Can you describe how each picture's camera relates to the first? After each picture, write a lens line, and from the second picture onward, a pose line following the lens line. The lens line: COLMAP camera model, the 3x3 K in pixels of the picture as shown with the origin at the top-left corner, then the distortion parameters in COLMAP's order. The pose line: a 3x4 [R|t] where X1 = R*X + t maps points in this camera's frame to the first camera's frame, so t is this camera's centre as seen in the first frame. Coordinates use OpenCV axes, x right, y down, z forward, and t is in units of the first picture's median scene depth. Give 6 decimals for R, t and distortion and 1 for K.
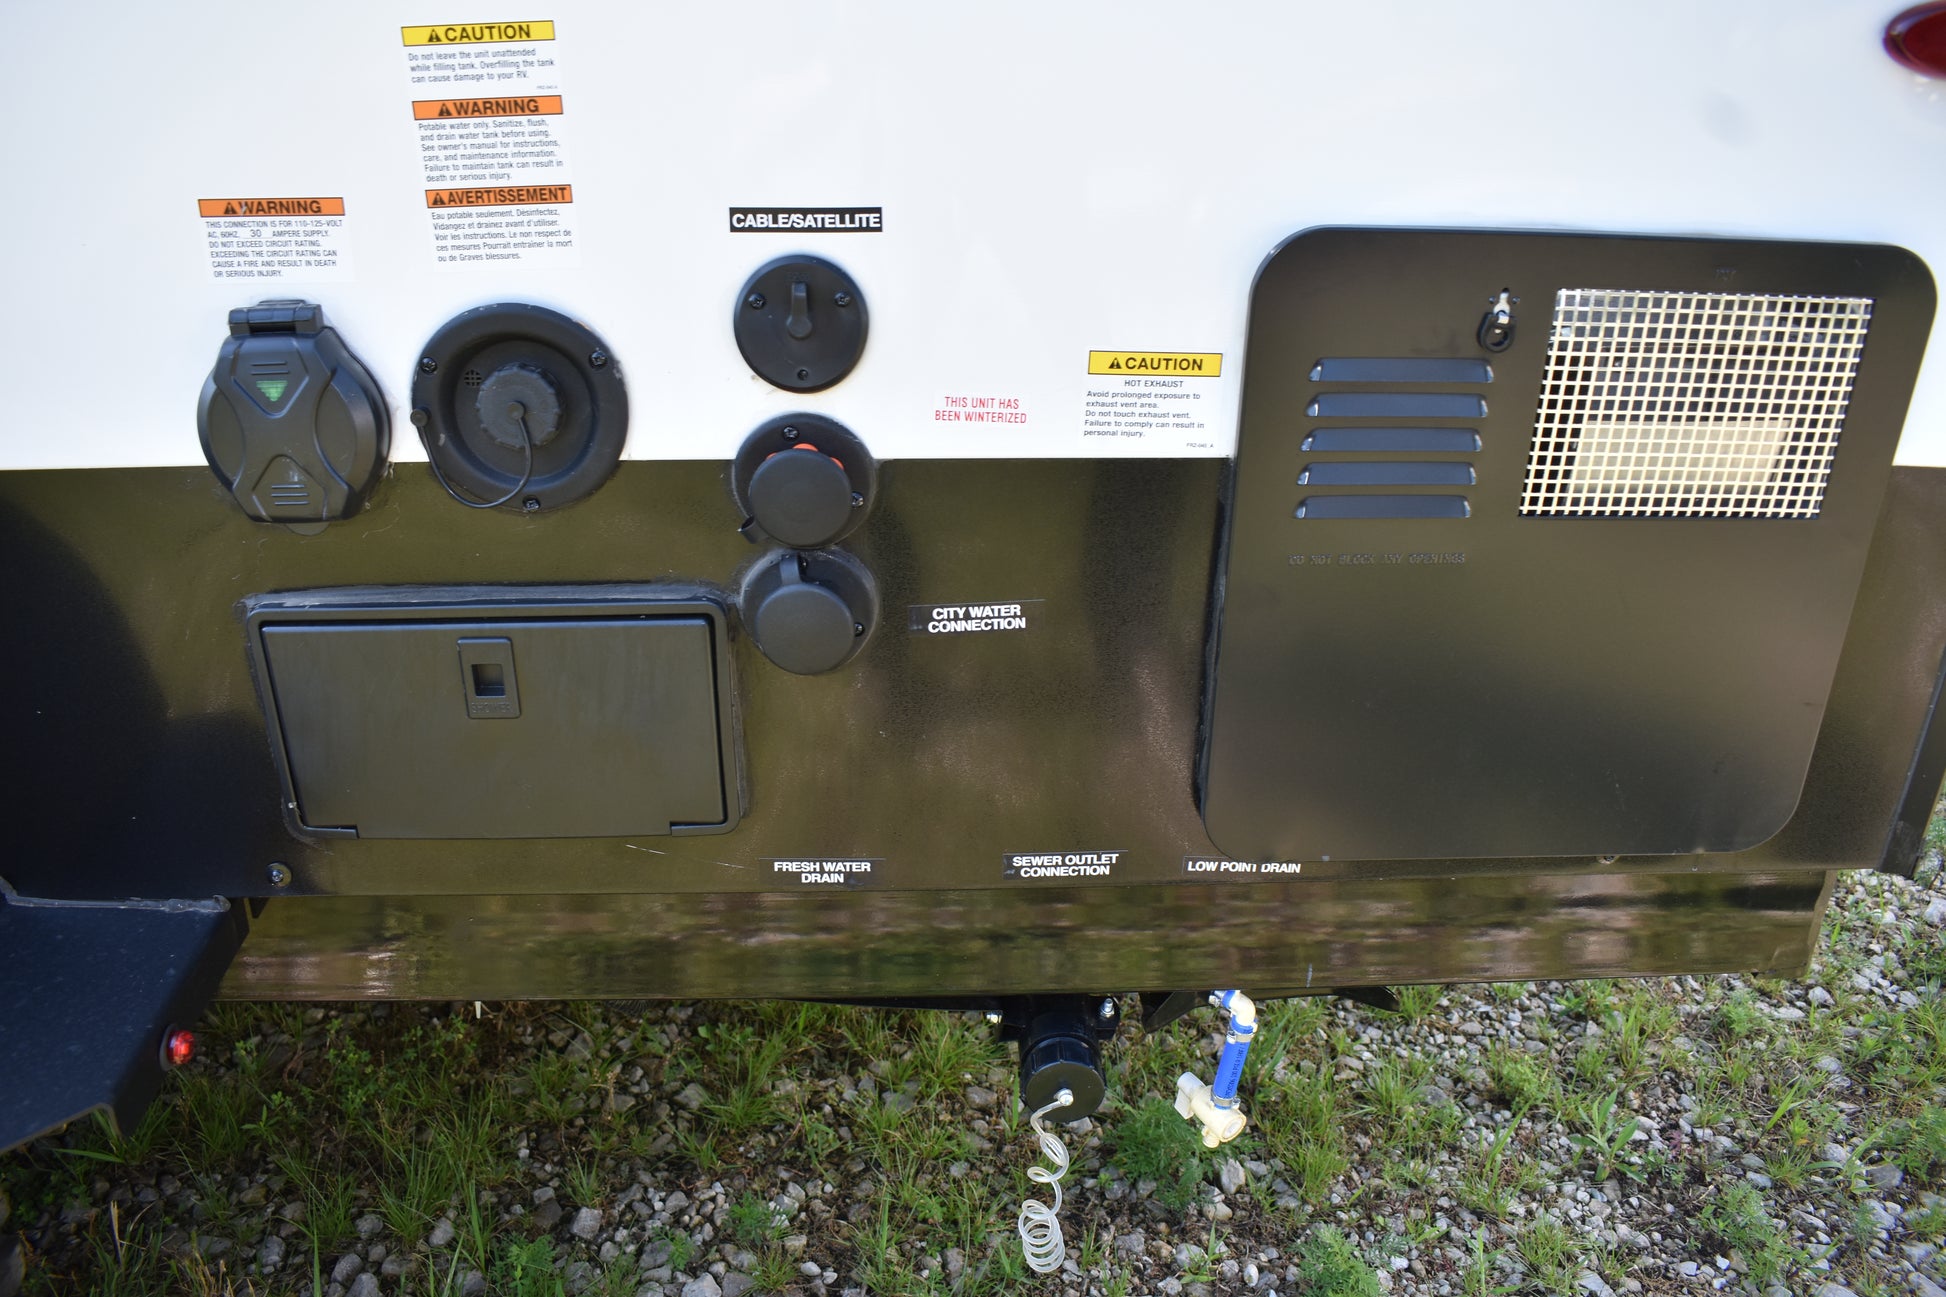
lens RADIAL K [[1531.8, 0, 973.0], [0, 1531.8, 648.5], [0, 0, 1]] dist [-0.094698, 0.004679]
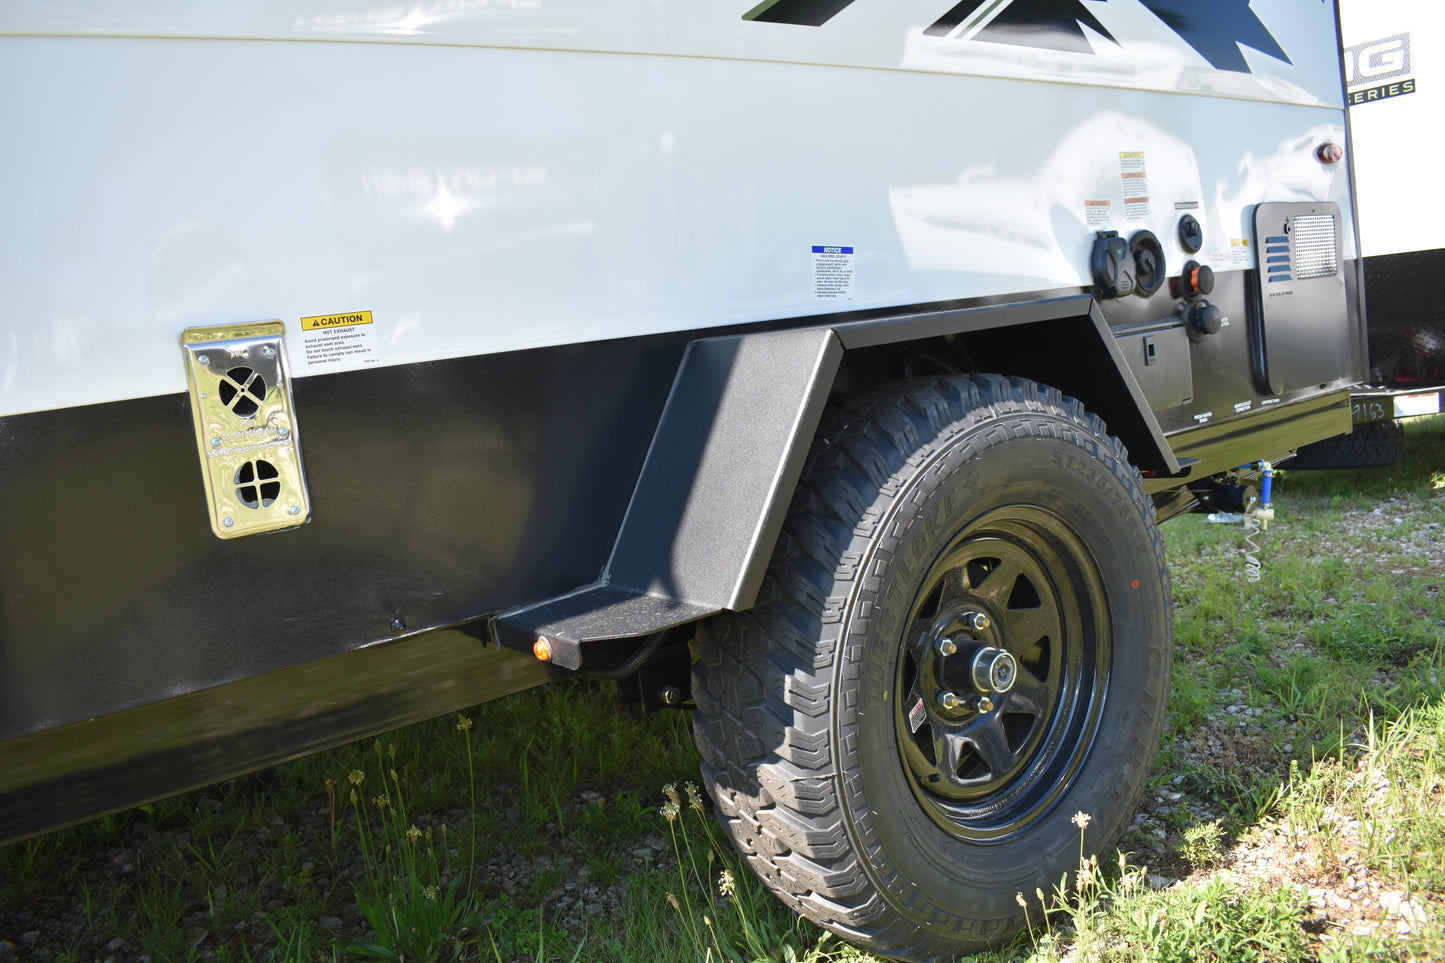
lens RADIAL K [[1124.9, 0, 716.8], [0, 1124.9, 479.6], [0, 0, 1]] dist [-0.094135, 0.013826]
pose [[0.825345, -0.180830, 0.534889, -2.432310], [0.350146, 0.907093, -0.233622, 0.502834], [-0.442949, 0.380108, 0.811982, -0.359884]]
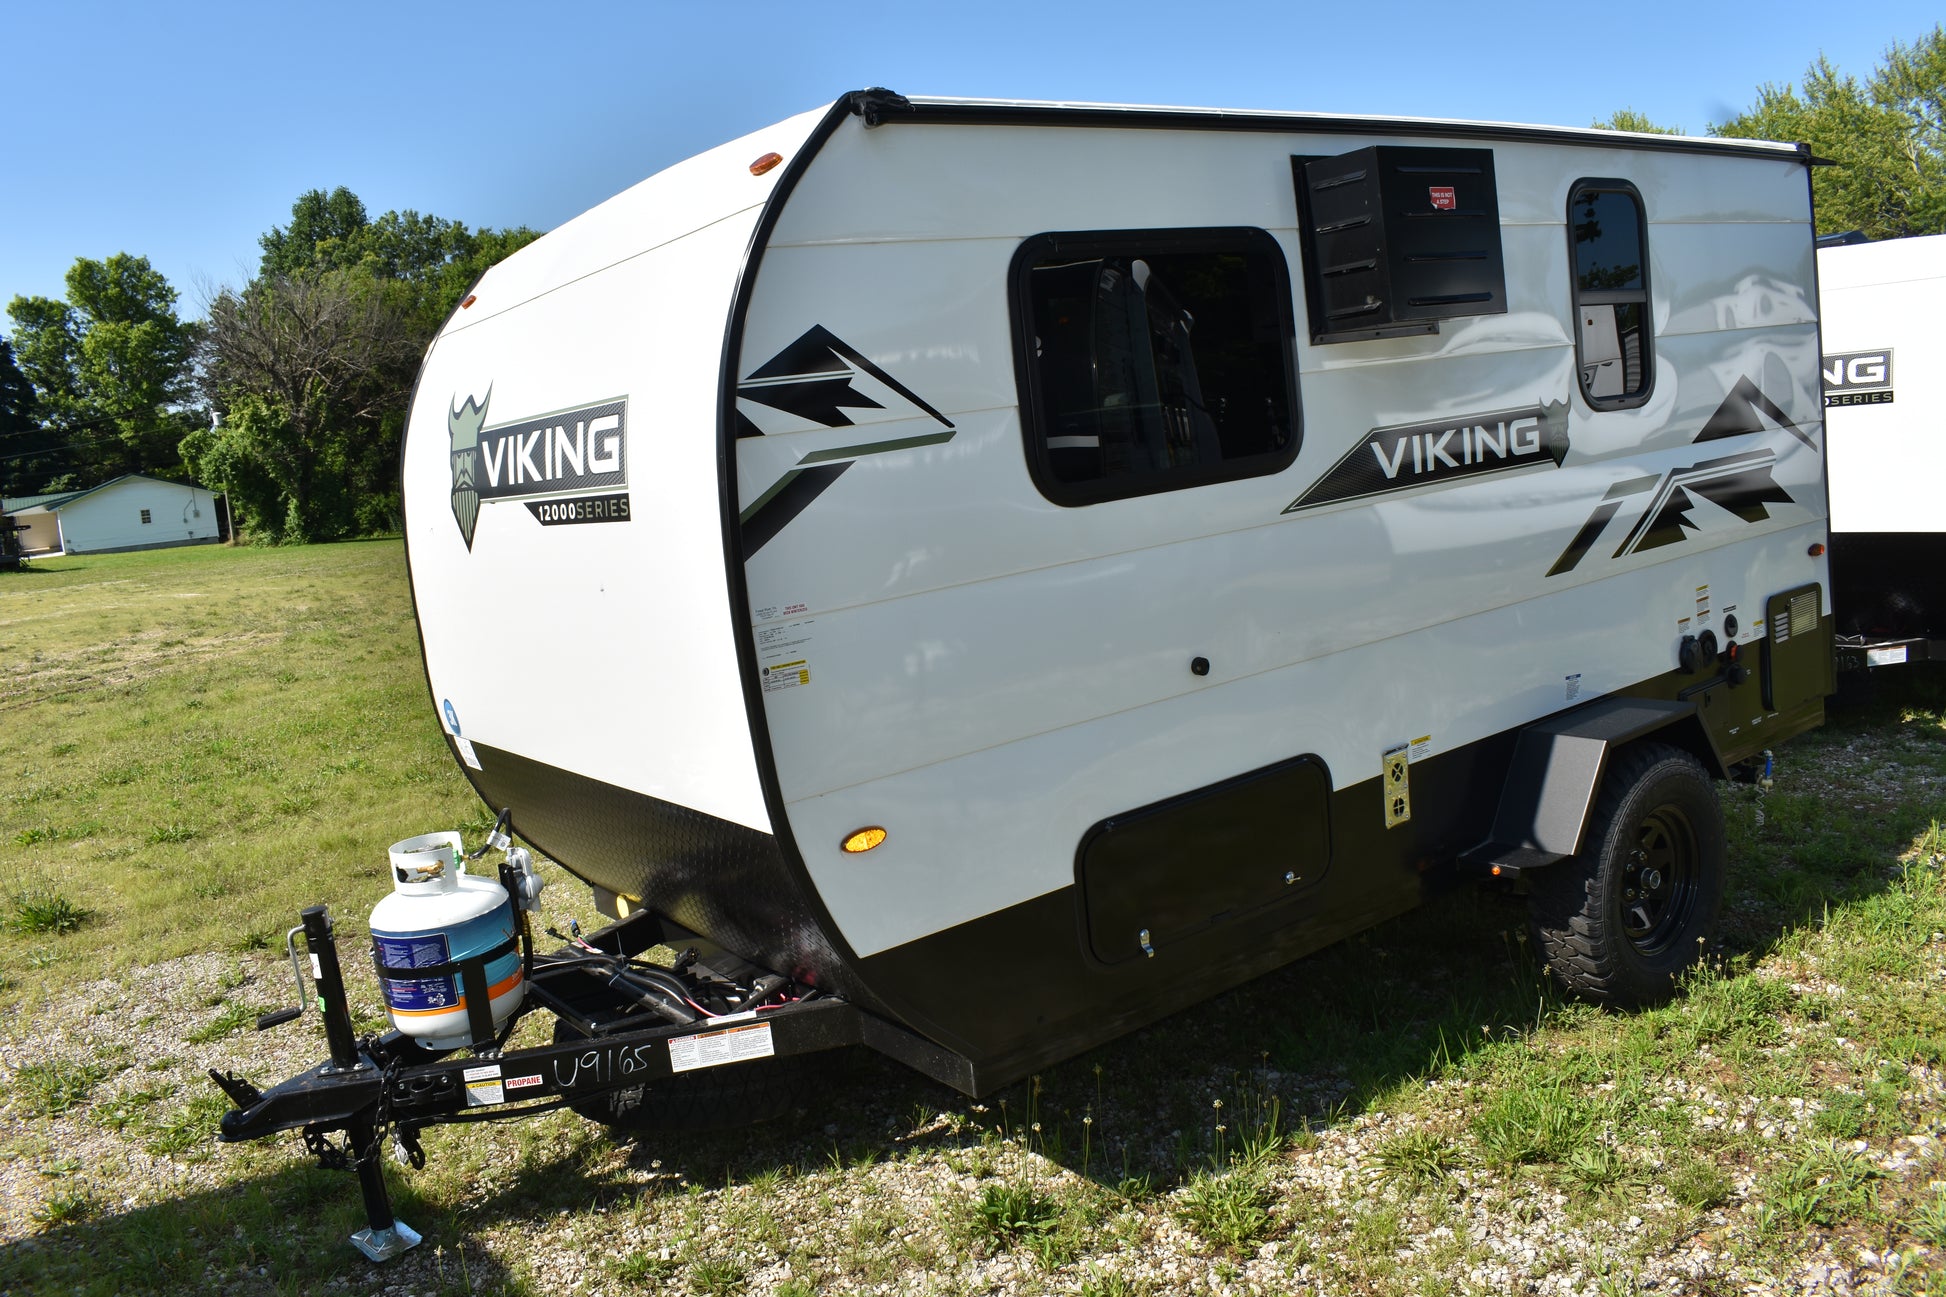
lens RADIAL K [[1515.0, 0, 965.3], [0, 1515.0, 645.9], [0, 0, 1]] dist [-0.094135, 0.013826]
pose [[0.834661, -0.185644, 0.518534, -5.589396], [0.338274, 0.915771, -0.216644, 0.099389], [-0.434640, 0.356231, 0.827157, -2.451026]]
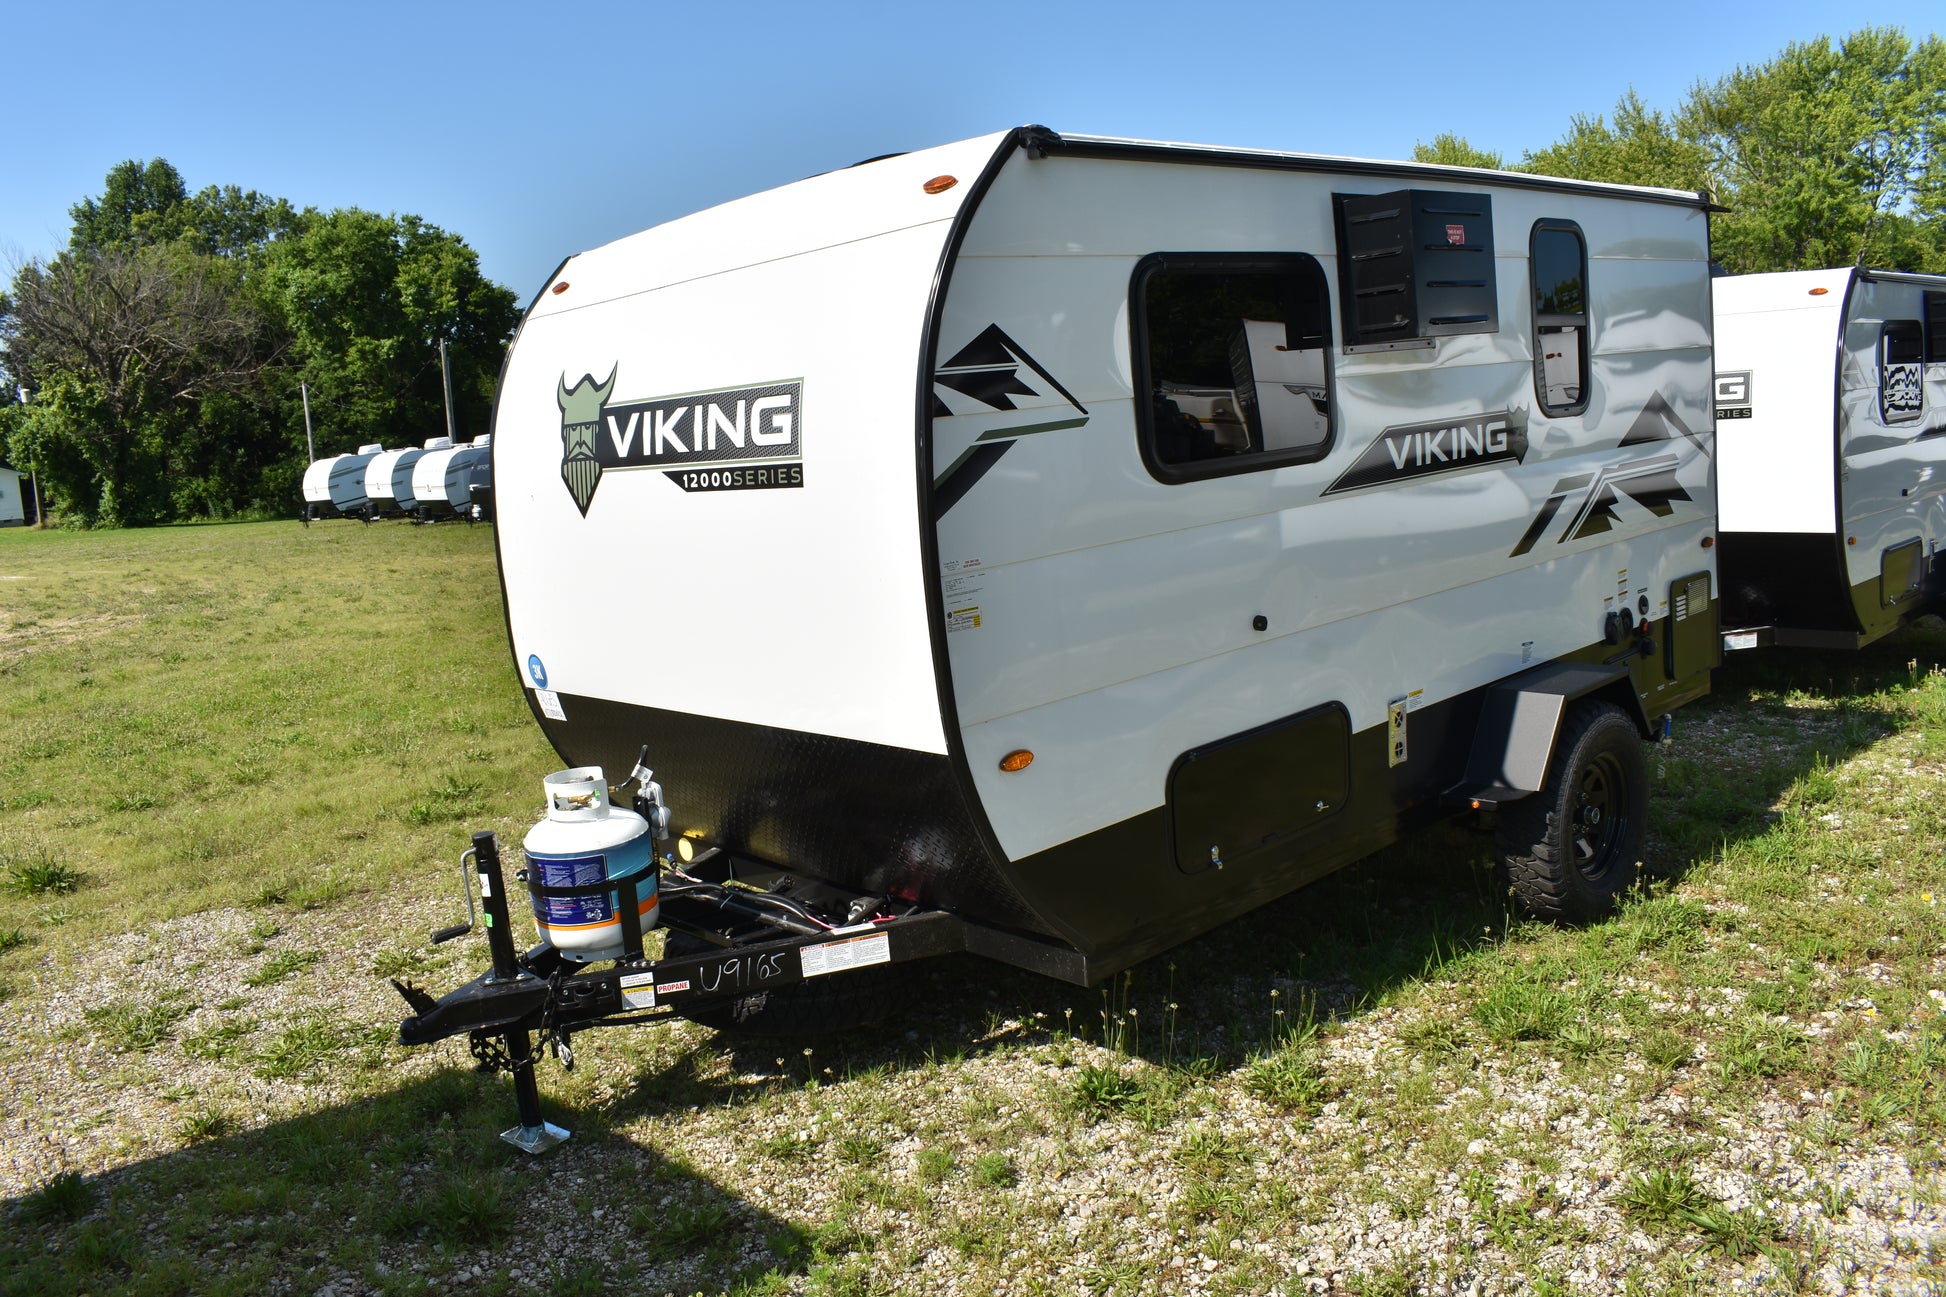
lens RADIAL K [[1513.2, 0, 964.3], [0, 1513.2, 644.6], [0, 0, 1]] dist [-0.098560, 0.019726]
pose [[0.772071, -0.177999, 0.610100, -6.622005], [0.351501, 0.919383, -0.176585, 0.059979], [-0.529484, 0.350787, 0.772396, -2.519516]]
